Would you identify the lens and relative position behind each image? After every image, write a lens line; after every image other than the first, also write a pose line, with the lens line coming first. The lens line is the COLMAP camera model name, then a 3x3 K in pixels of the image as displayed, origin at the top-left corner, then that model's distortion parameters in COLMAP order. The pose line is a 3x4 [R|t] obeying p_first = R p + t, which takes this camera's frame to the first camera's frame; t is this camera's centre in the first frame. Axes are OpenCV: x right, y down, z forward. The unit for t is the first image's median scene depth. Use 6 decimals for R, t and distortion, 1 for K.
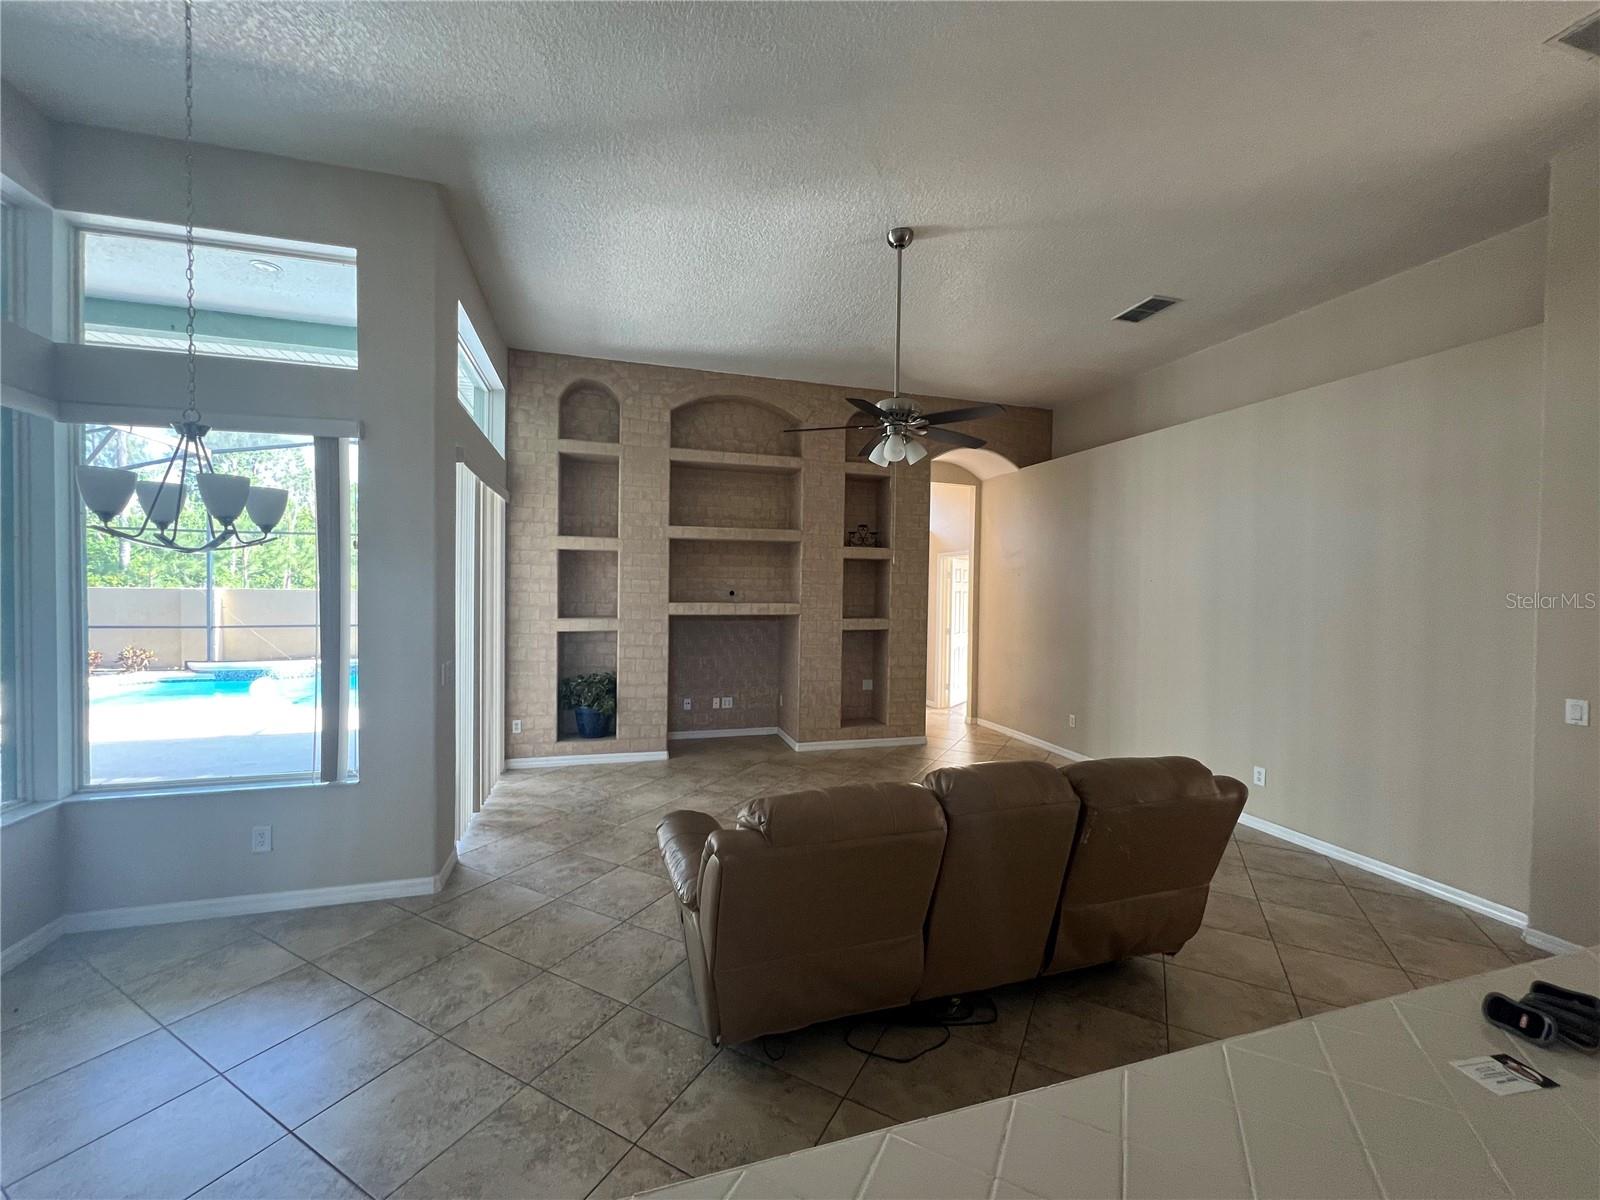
lens RADIAL K [[640.5, 0, 798.2], [0, 640.5, 601.6], [0, 0, 1]] dist [0.000026, 0.000085]
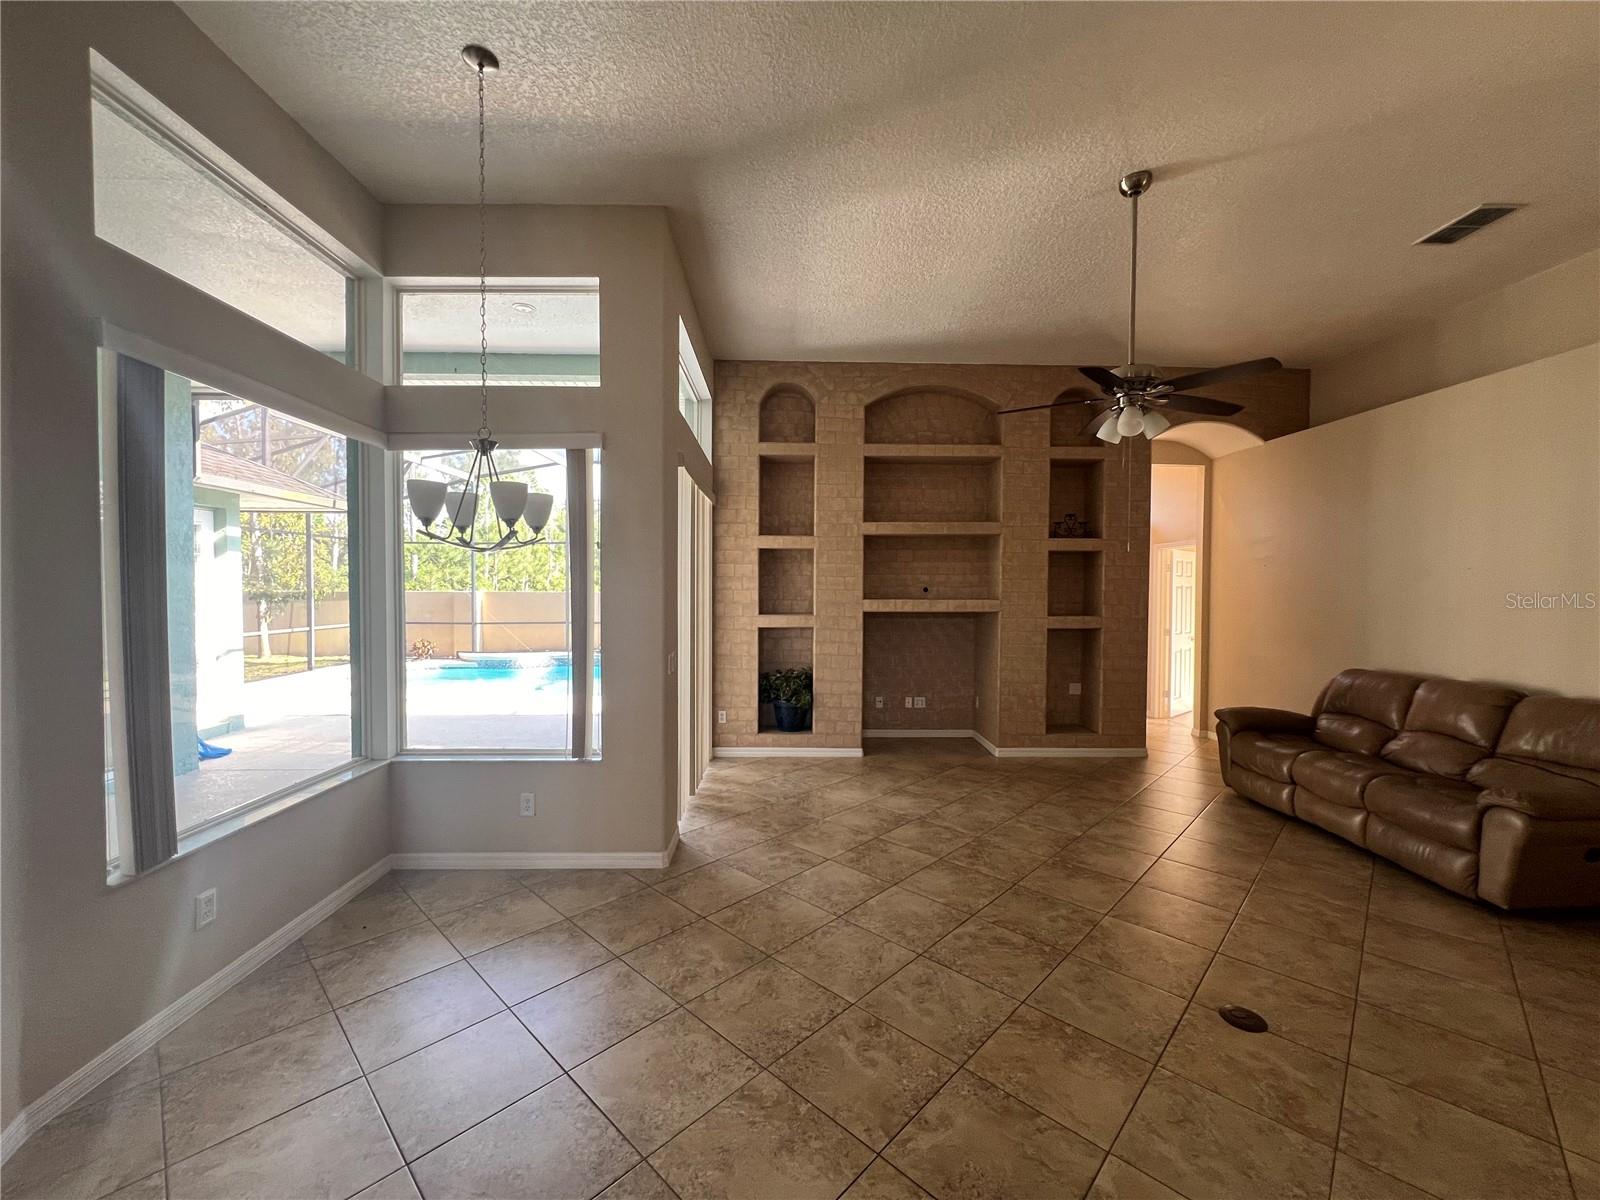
lens RADIAL K [[640.5, 0, 798.2], [0, 640.5, 601.6], [0, 0, 1]] dist [0.000026, 0.000085]
pose [[0.964256, -0.003490, -0.264951, -0.037583], [0.003174, 0.999994, -0.001619, 0.006679], [0.264955, 0.000720, 0.964261, 0.014096]]
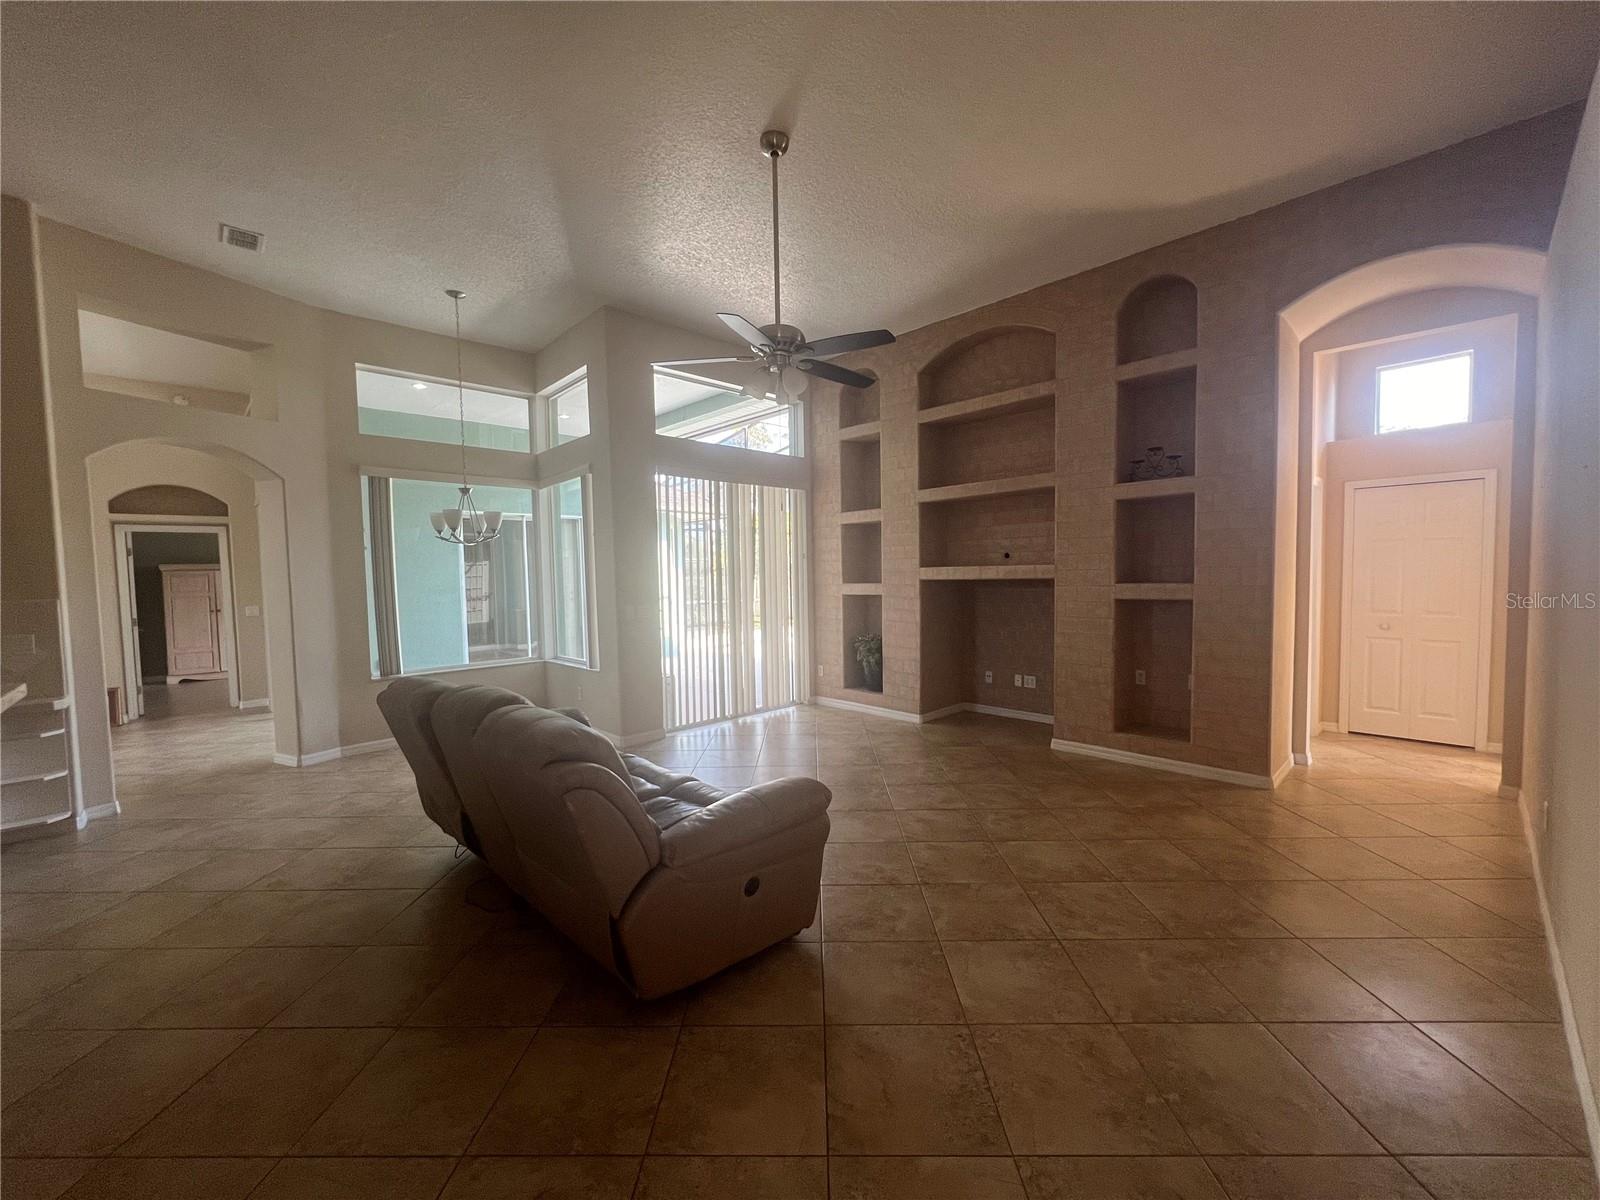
lens RADIAL K [[640.5, 0, 798.2], [0, 640.5, 601.6], [0, 0, 1]] dist [0.000026, 0.000085]
pose [[0.454624, 0.017991, -0.890502, 0.635360], [0.008056, 0.999672, 0.024310, 0.030627], [0.890647, -0.018226, 0.454330, 0.395798]]
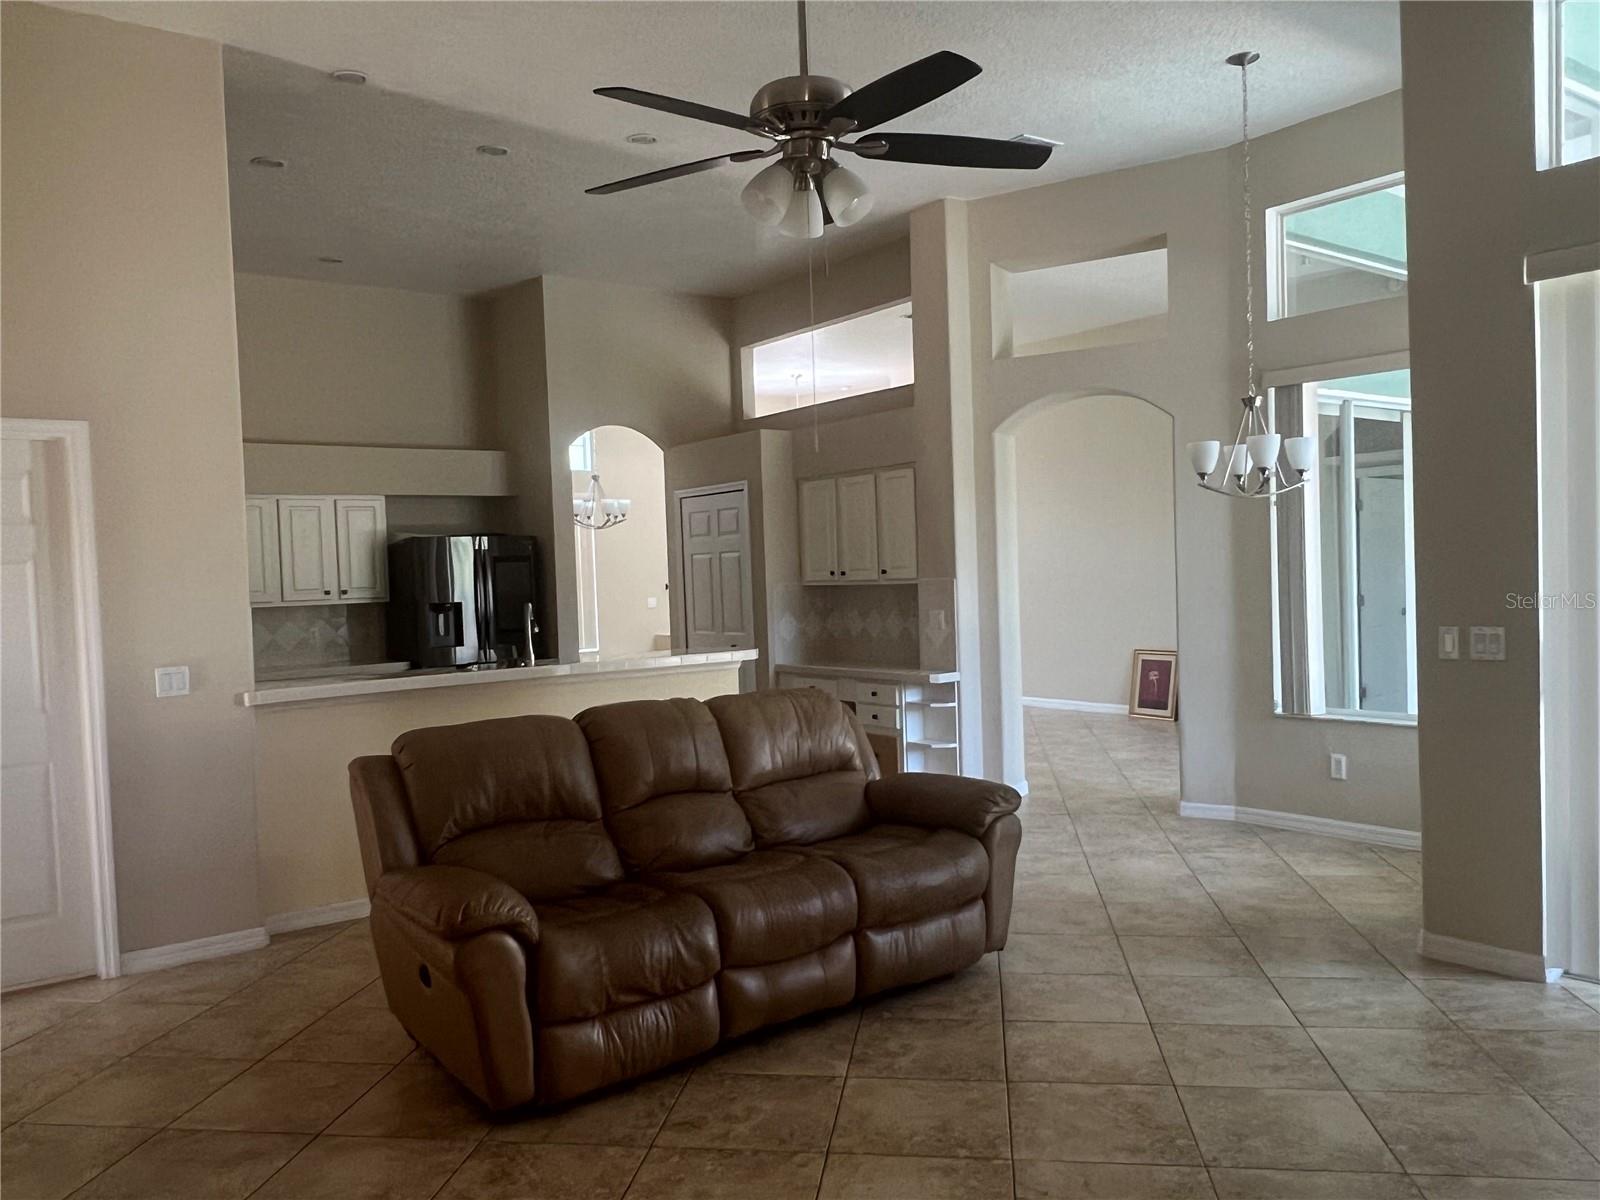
lens RADIAL K [[1228.8, 0, 800.0], [0, 1228.8, 600.0], [0, 0, 1]] dist [-0.000942, -0.000575]
pose [[-0.937166, 0.026904, -0.347845, 0.301042], [0.012670, 0.998989, 0.043131, 0.005792], [0.348654, 0.036014, -0.936559, 1.177030]]
